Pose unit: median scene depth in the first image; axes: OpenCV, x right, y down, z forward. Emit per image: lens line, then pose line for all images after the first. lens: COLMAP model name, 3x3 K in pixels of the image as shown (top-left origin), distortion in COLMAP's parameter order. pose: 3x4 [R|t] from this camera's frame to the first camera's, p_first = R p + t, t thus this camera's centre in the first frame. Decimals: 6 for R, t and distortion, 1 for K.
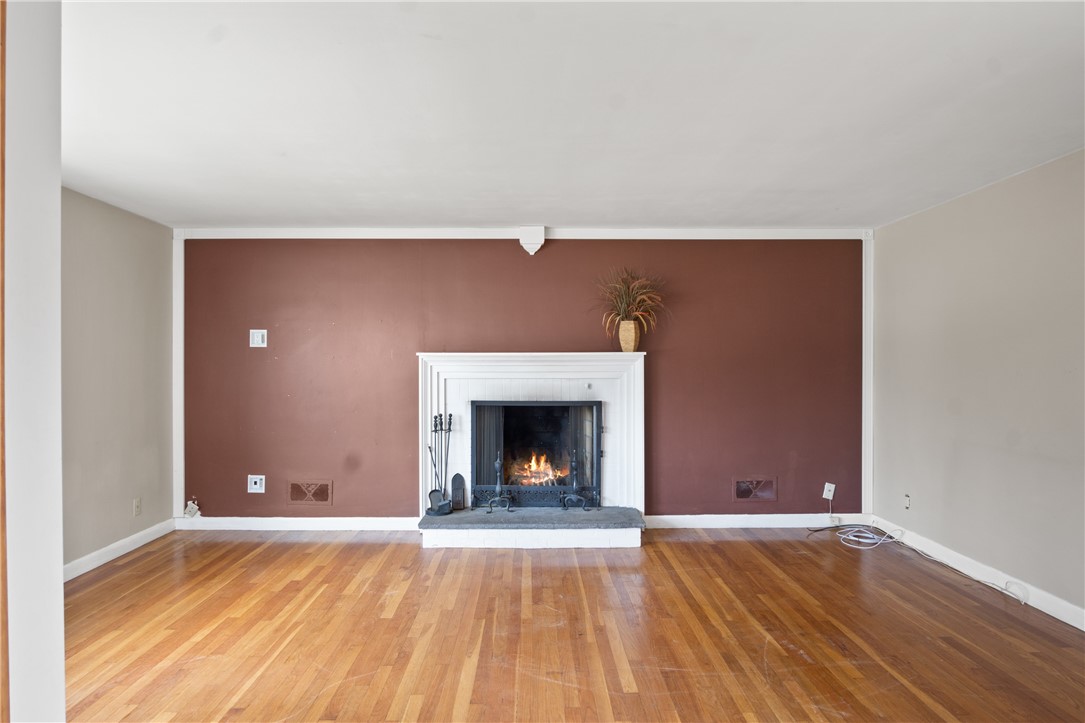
lens RADIAL K [[617.0, 0, 542.8], [0, 617.0, 364.8], [0, 0, 1]] dist [-0.003120, -0.000217]
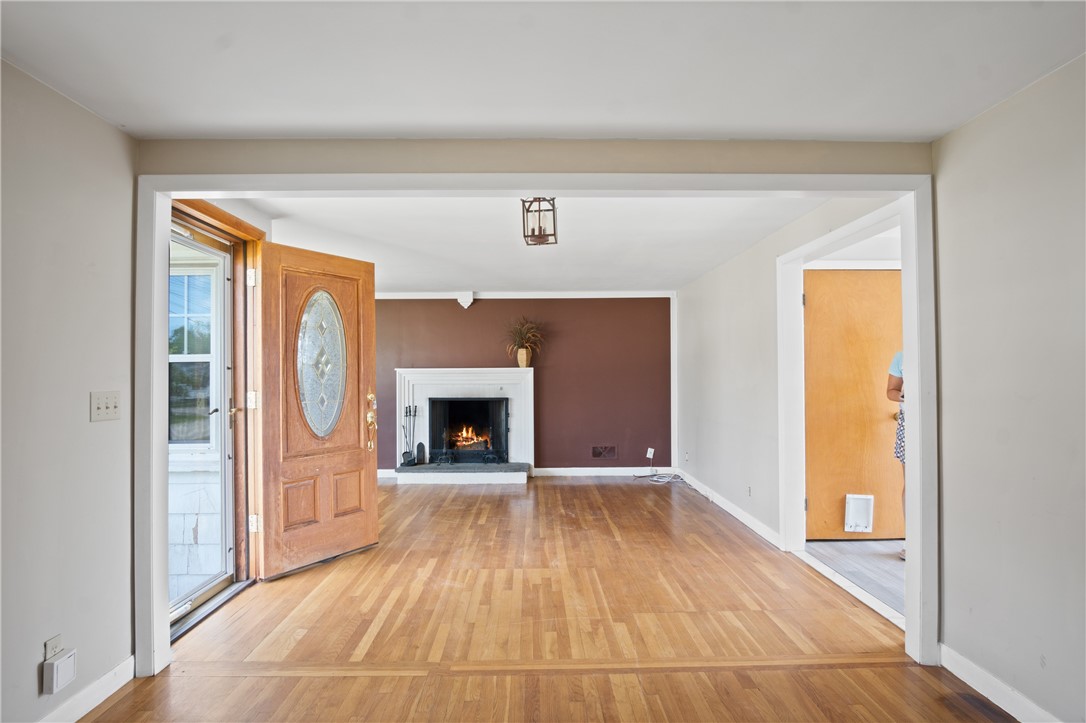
lens RADIAL K [[617.6, 0, 542.7], [0, 617.6, 362.7], [0, 0, 1]] dist [-0.003120, -0.000217]
pose [[0.999935, -0.003710, -0.010767, 0.205673], [0.003455, 0.999717, -0.023538, 0.005340], [0.010851, 0.023499, 0.999665, -0.639577]]
